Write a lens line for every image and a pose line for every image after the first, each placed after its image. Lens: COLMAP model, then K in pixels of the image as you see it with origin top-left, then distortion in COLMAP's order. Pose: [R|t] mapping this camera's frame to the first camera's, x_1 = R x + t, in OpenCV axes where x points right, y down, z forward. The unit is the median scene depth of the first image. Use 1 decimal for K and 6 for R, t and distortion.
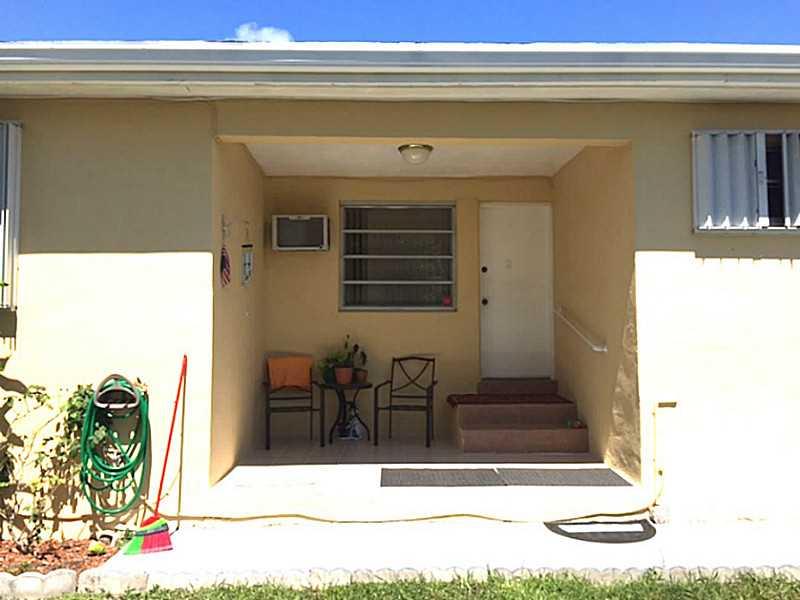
lens RADIAL K [[629.9, 0, 393.8], [0, 629.9, 299.7], [0, 0, 1]] dist [0.050113, -0.077964]
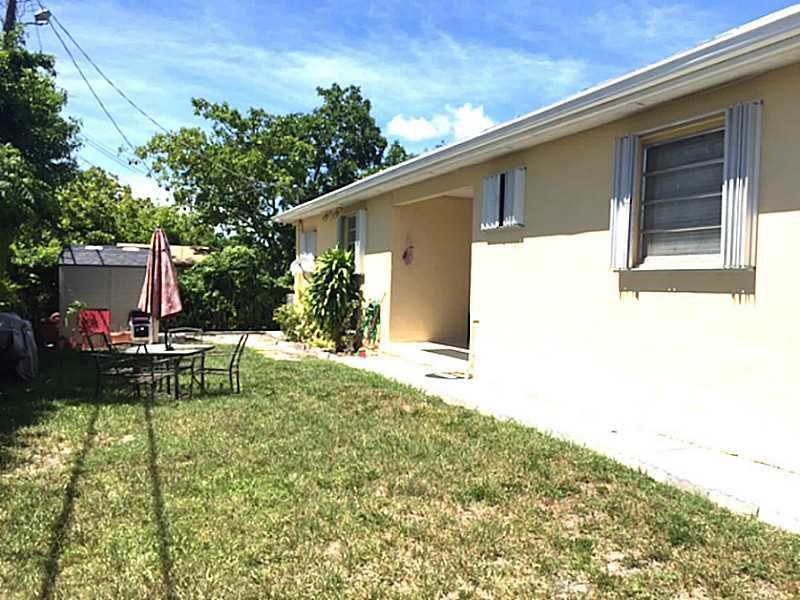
lens RADIAL K [[629.9, 0, 402.4], [0, 629.9, 299.1], [0, 0, 1]] dist [0.050113, -0.077964]
pose [[0.399276, 0.027709, -0.916412, 2.169447], [0.030064, 0.998610, 0.043293, 0.009222], [0.916338, -0.044837, 0.397888, -0.002267]]
